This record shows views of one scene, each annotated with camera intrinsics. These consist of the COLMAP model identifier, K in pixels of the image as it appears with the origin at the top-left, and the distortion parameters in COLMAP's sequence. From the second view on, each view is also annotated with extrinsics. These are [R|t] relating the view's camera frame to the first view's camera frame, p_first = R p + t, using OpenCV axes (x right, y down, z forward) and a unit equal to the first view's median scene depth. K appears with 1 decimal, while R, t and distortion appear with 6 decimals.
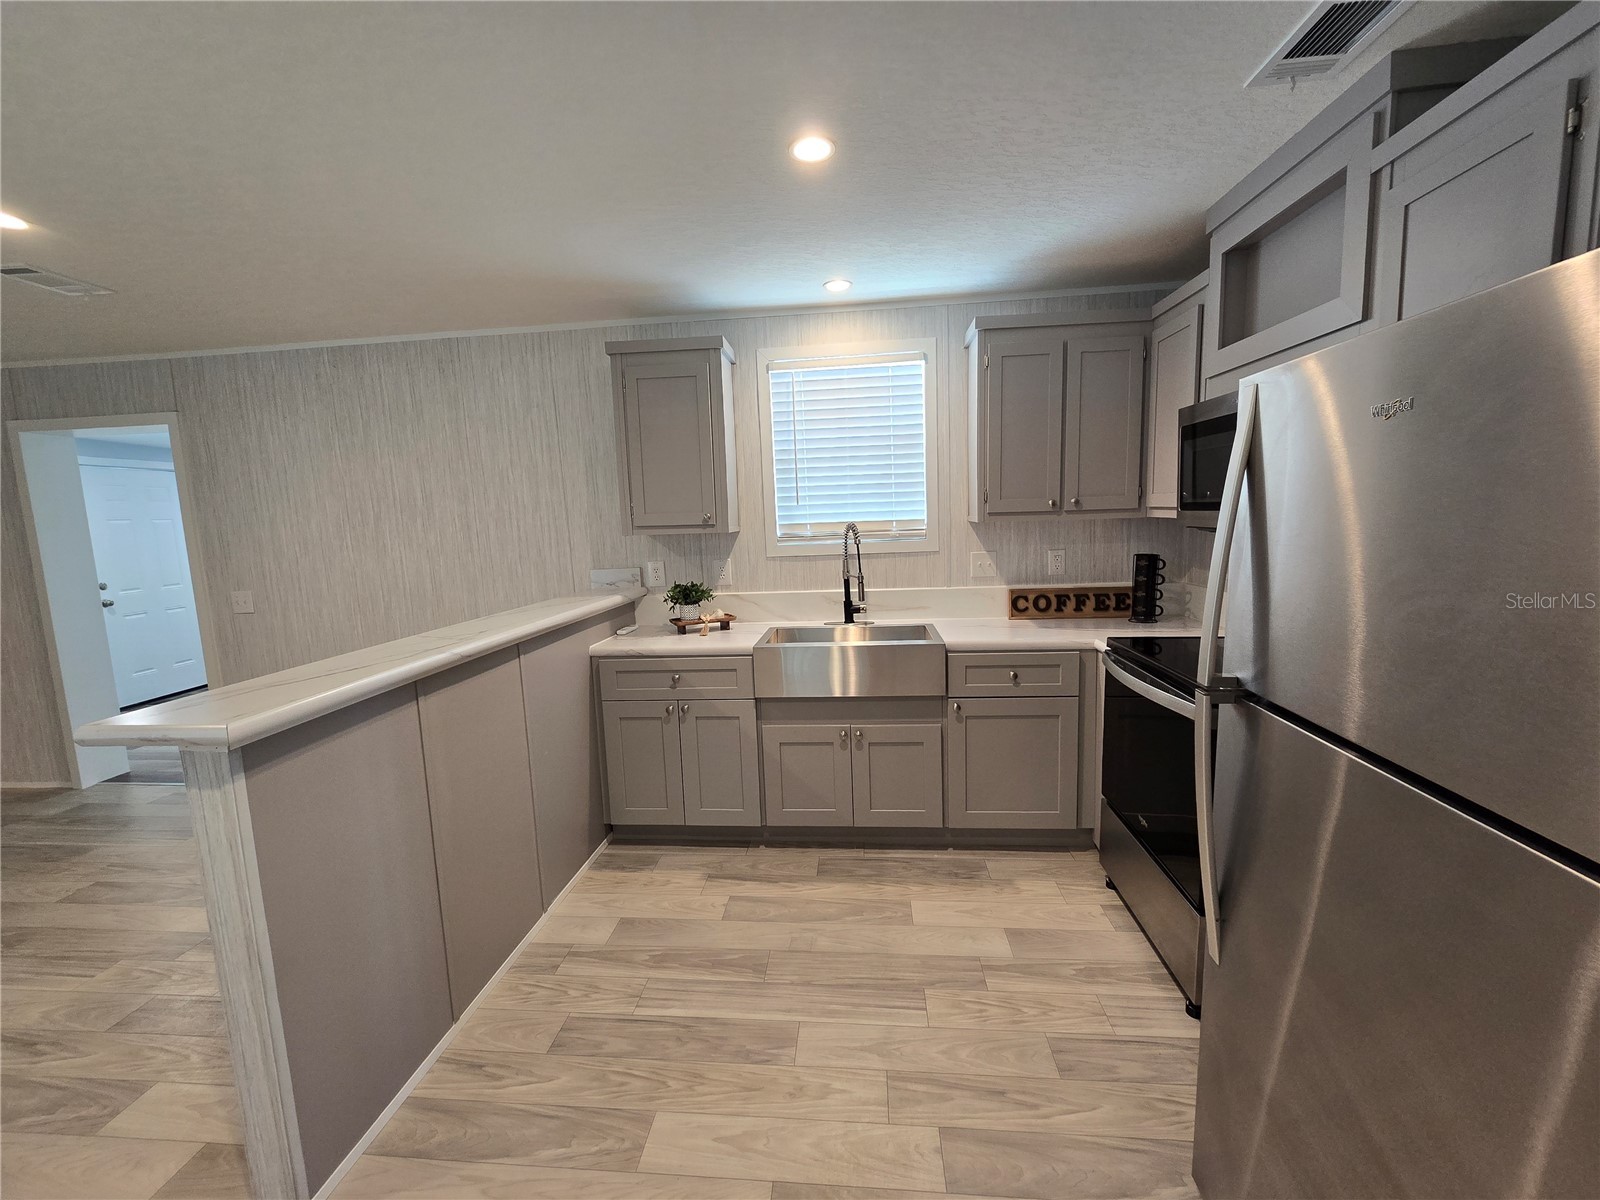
lens RADIAL K [[658.1, 0, 795.2], [0, 658.1, 594.4], [0, 0, 1]] dist [0.000687, 0.000375]
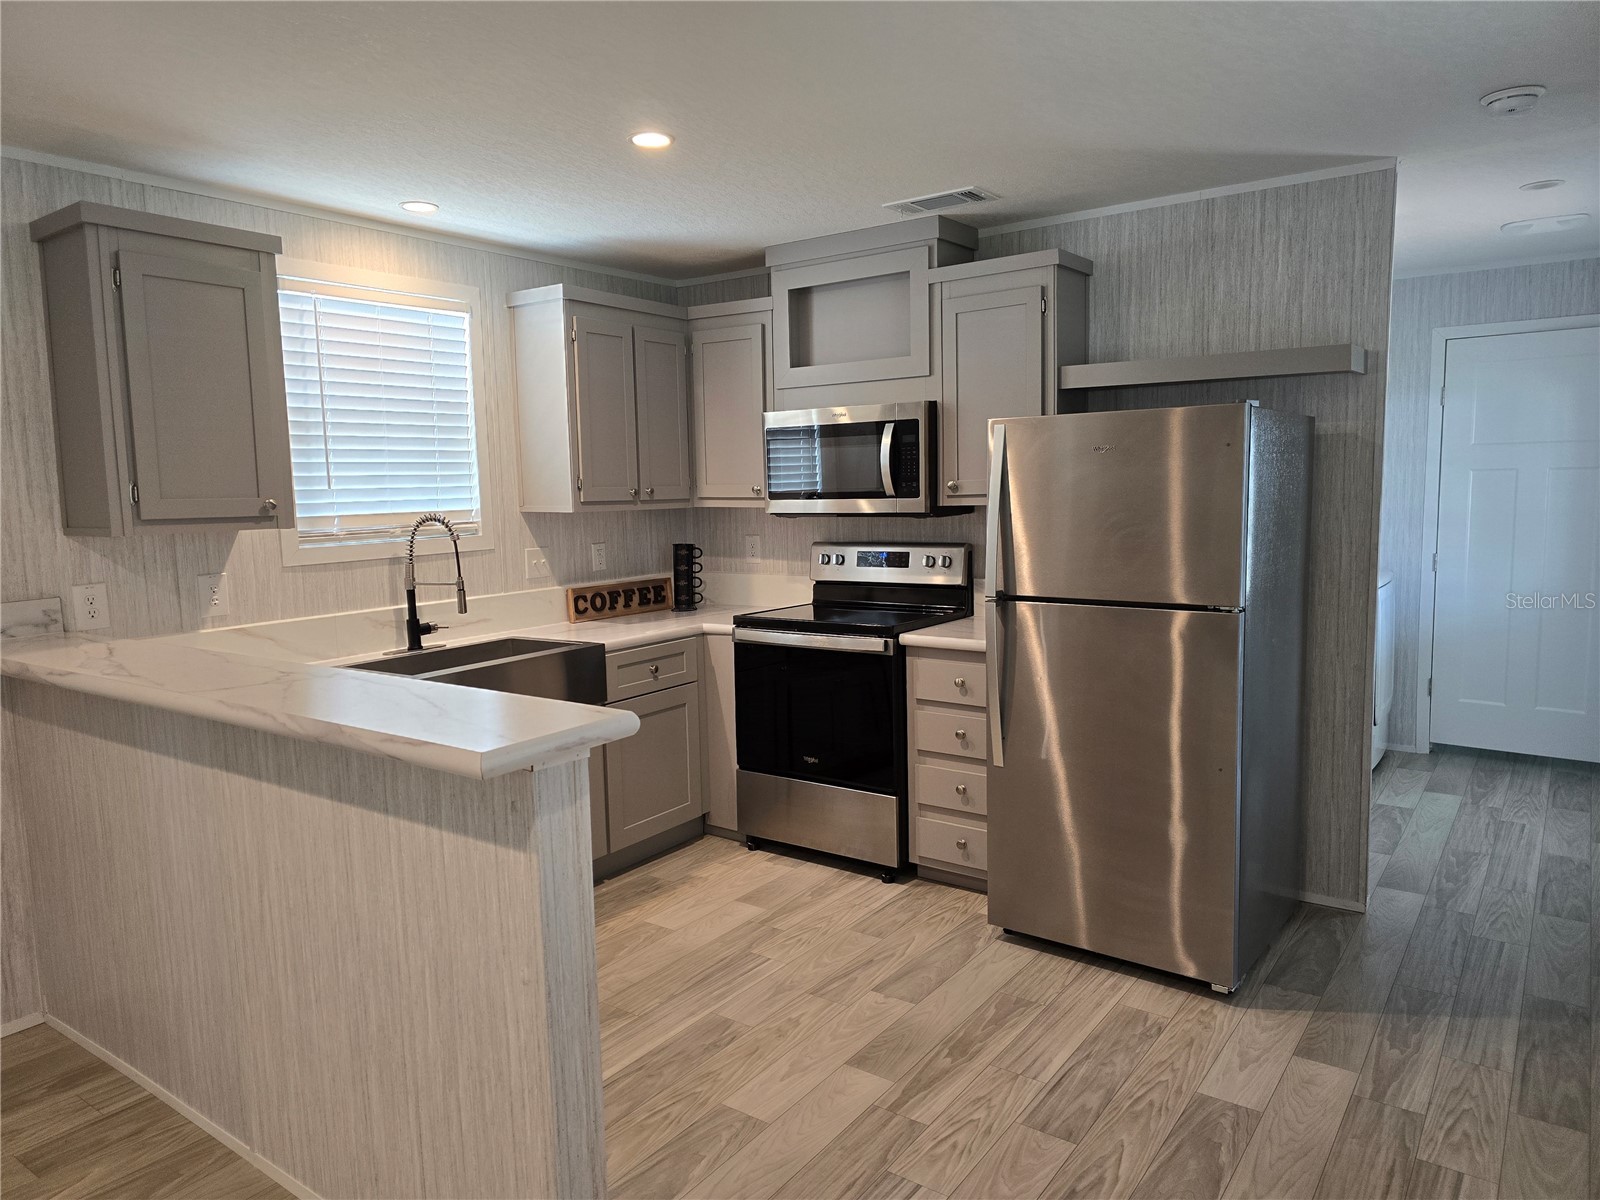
lens RADIAL K [[1073.3, 0, 800.0], [0, 1073.3, 600.0], [0, 0, 1]] dist [0.006455, 0.001241]
pose [[0.499979, -0.069574, 0.863238, -0.796842], [0.112553, 0.993534, 0.014885, 0.020676], [-0.858693, 0.089718, 0.504577, 0.017889]]
